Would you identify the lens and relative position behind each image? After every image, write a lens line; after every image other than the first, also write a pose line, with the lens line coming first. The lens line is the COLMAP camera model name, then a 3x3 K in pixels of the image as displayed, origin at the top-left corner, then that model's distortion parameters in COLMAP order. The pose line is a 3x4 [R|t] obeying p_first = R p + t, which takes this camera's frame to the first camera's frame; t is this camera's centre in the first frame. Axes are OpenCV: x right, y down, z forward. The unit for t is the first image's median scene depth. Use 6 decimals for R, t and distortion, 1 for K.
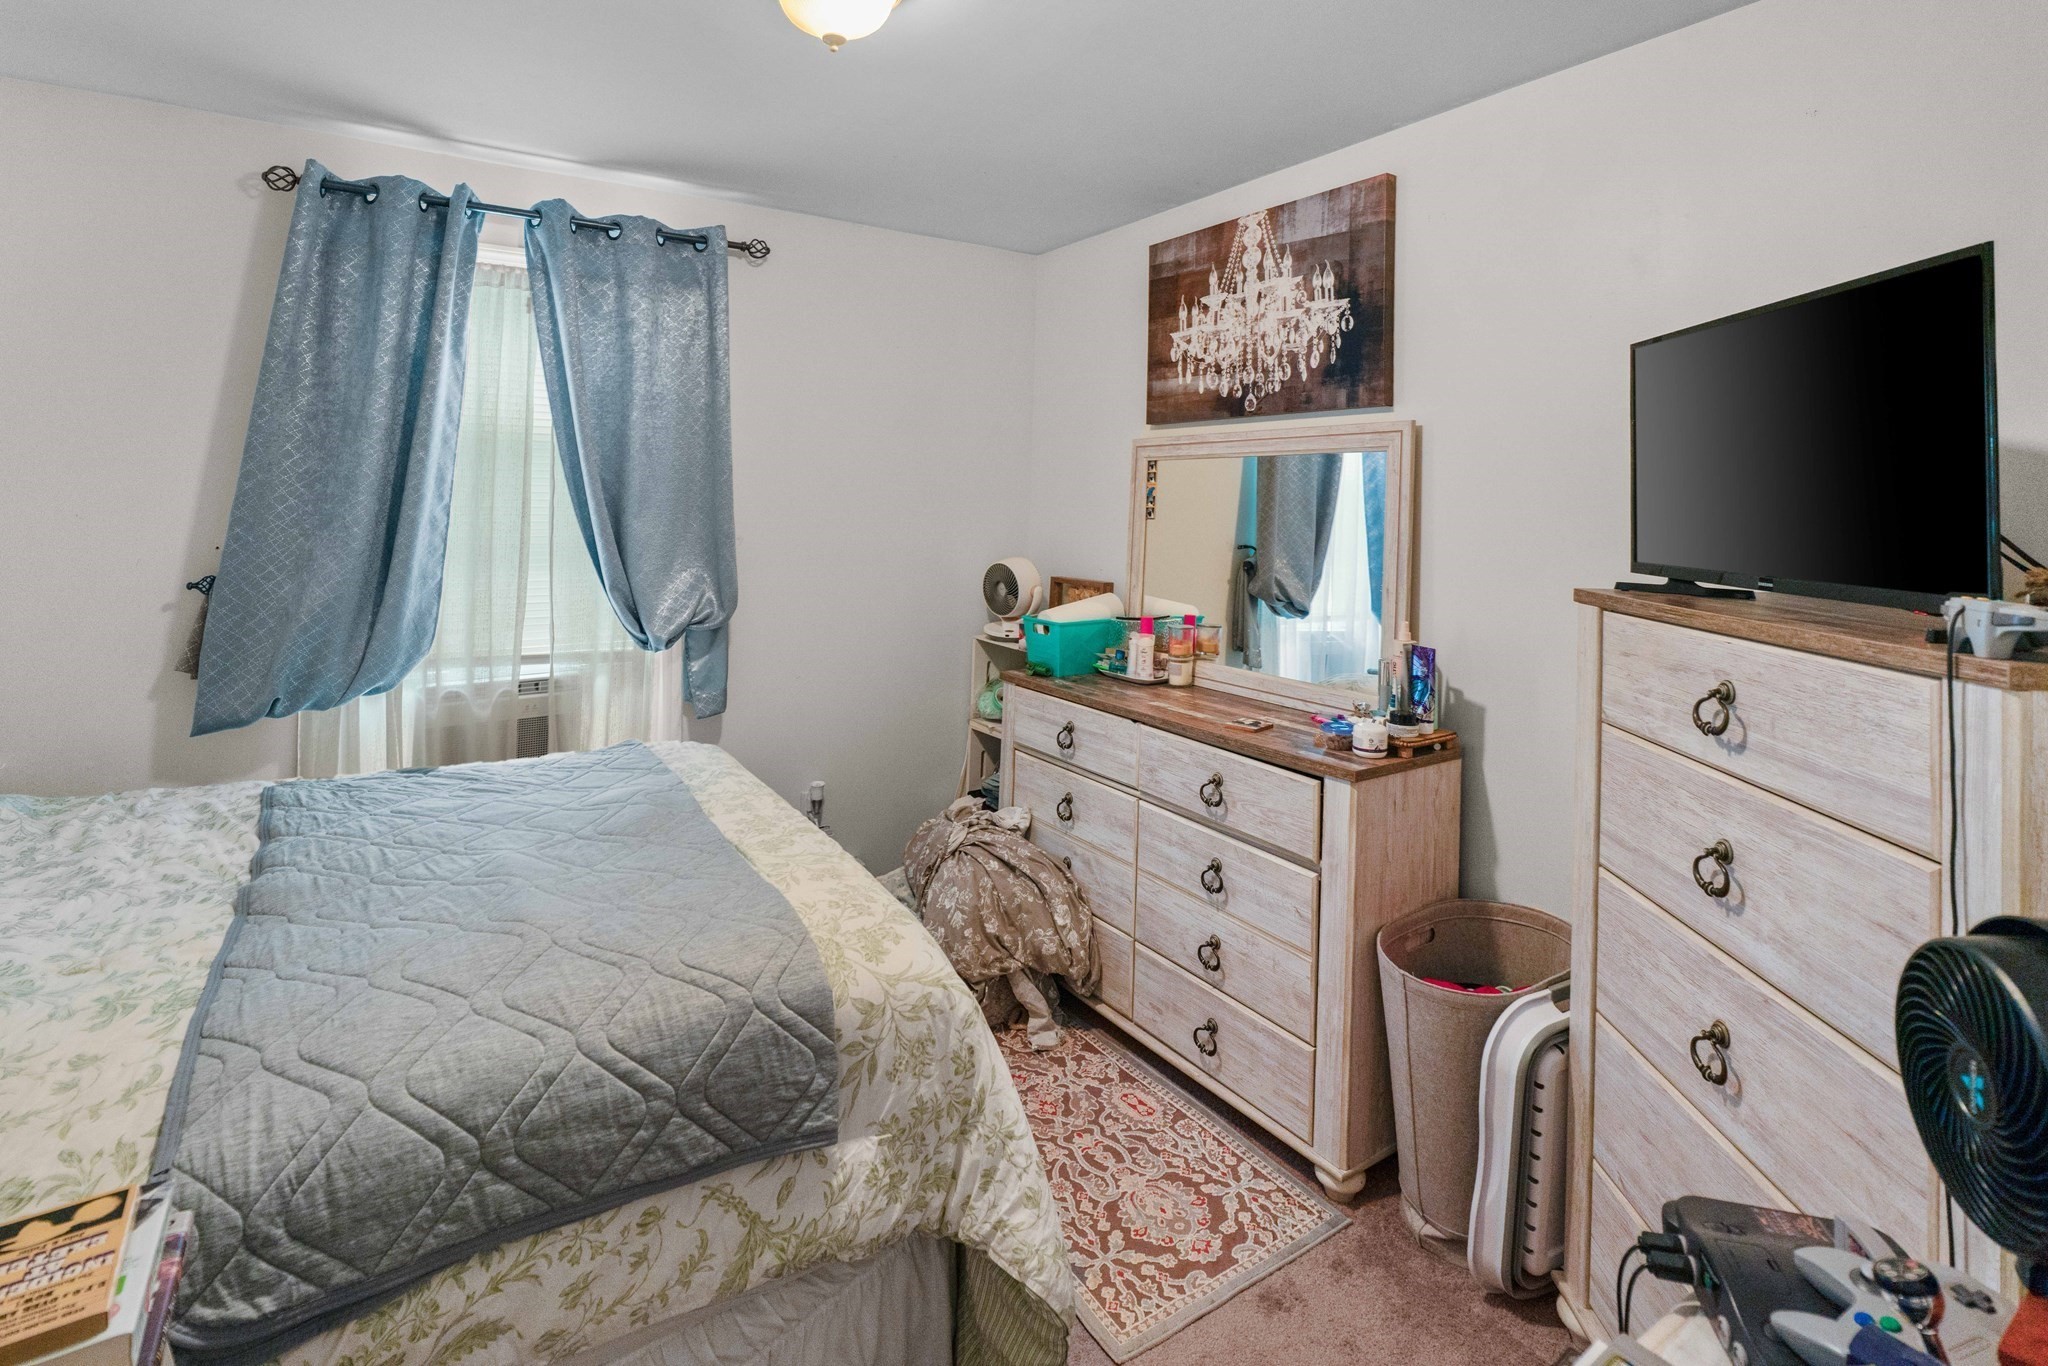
lens RADIAL K [[962.5, 0, 1024.0], [0, 962.5, 683.0], [0, 0, 1]] dist [-0.007942, 0.004713]
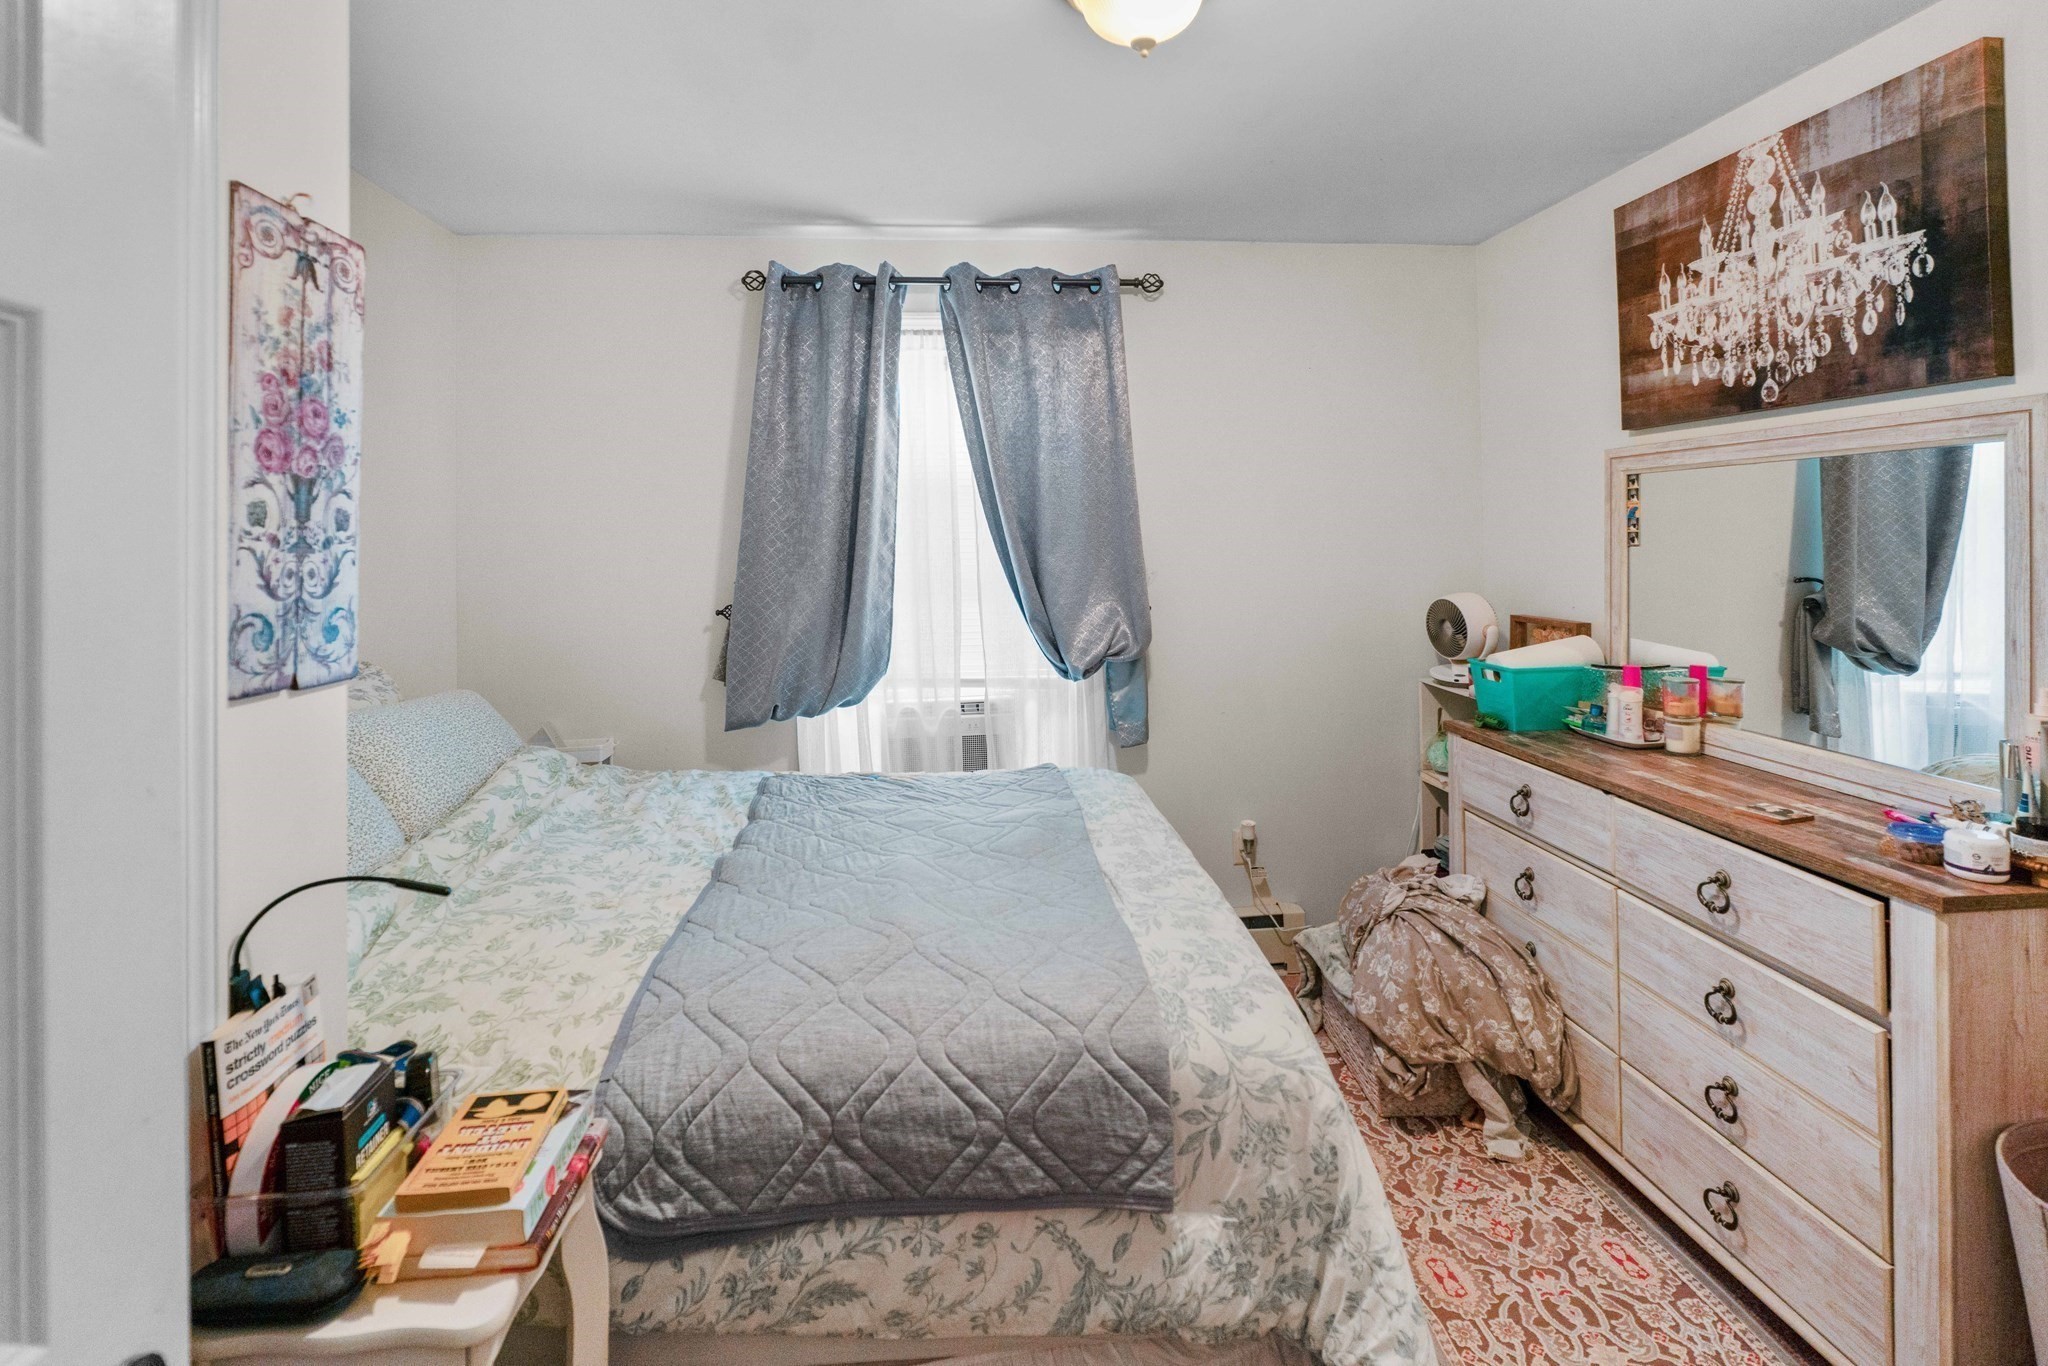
lens RADIAL K [[962.5, 0, 1024.0], [0, 962.5, 683.0], [0, 0, 1]] dist [-0.007942, 0.004713]
pose [[0.883831, 0.047229, -0.465416, 0.079316], [-0.063148, 0.997830, -0.018662, -0.010174], [0.463525, 0.045884, 0.884895, 0.068067]]
